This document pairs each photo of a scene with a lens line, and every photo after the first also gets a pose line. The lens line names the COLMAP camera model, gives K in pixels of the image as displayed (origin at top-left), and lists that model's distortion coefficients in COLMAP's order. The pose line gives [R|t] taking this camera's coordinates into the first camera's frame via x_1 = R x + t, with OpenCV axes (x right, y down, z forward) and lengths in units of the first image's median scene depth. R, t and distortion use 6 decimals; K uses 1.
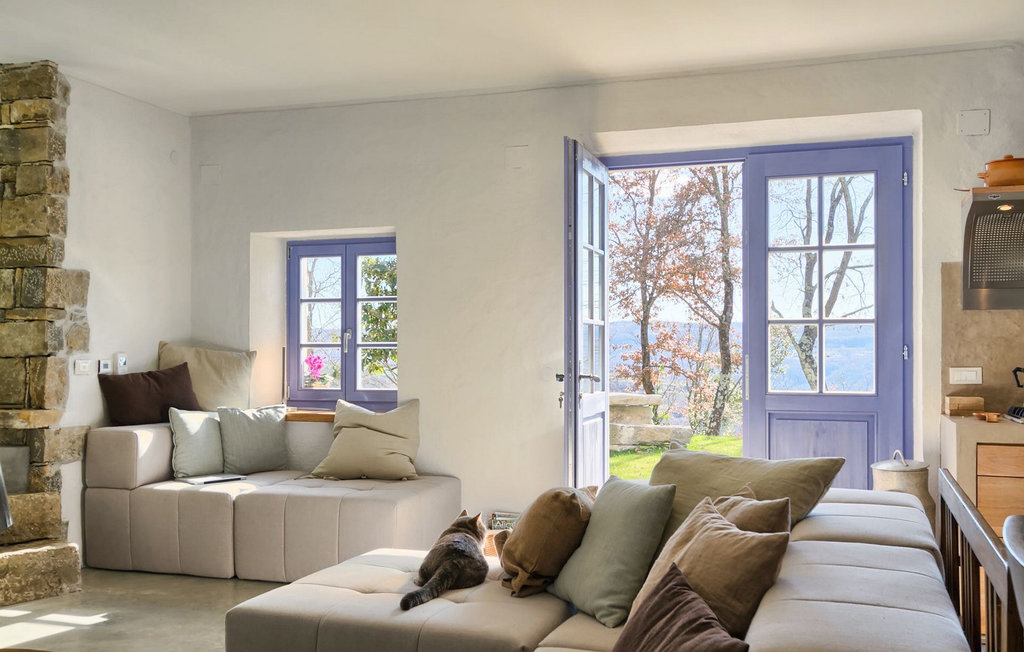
lens RADIAL K [[1019.6, 0, 511.1], [0, 1019.6, 329.2], [0, 0, 1]] dist [0.012298, 0.000000]
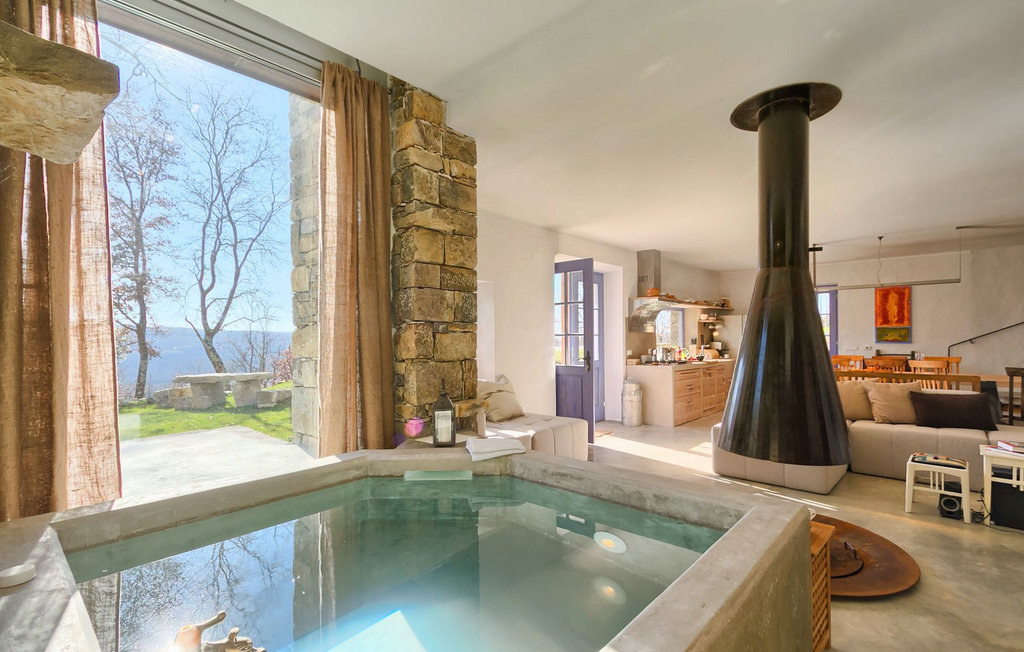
lens RADIAL K [[475.3, 0, 510.5], [0, 475.3, 333.4], [0, 0, 1]] dist [0.003266, 0.000180]
pose [[0.398611, 0.006609, 0.917096, -1.002998], [-0.009998, 0.999946, -0.002861, -0.005561], [-0.917066, -0.008029, 0.398655, 0.702194]]
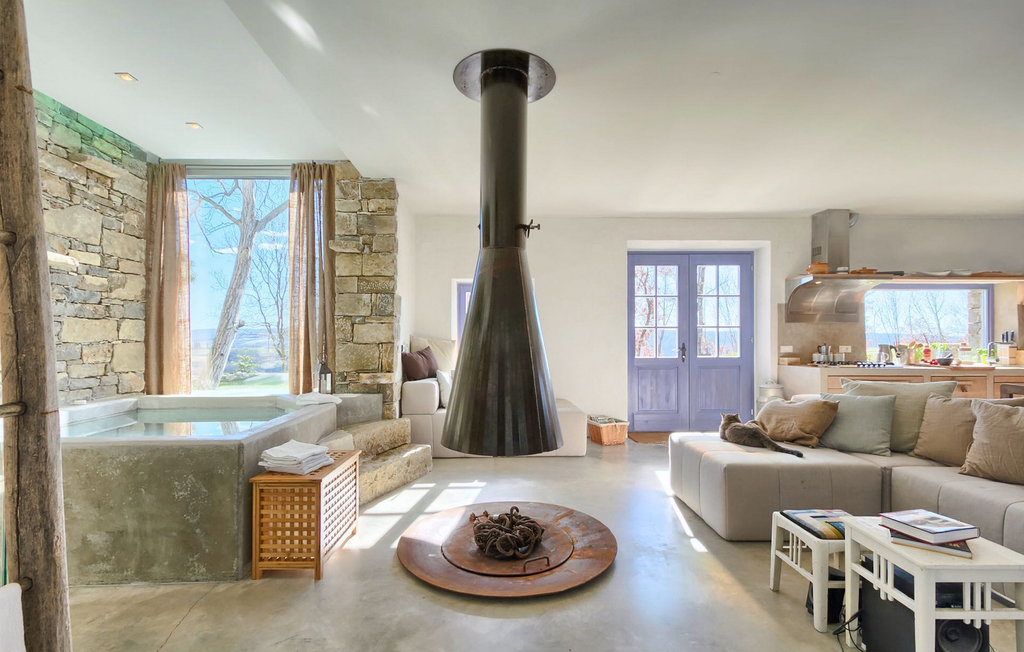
lens RADIAL K [[475.3, 0, 509.2], [0, 475.3, 333.4], [0, 0, 1]] dist [0.003266, 0.000180]
pose [[0.937855, 0.002842, 0.347016, -0.549191], [-0.004676, 0.999979, 0.004447, 0.004909], [-0.346997, -0.005793, 0.937848, 0.143030]]
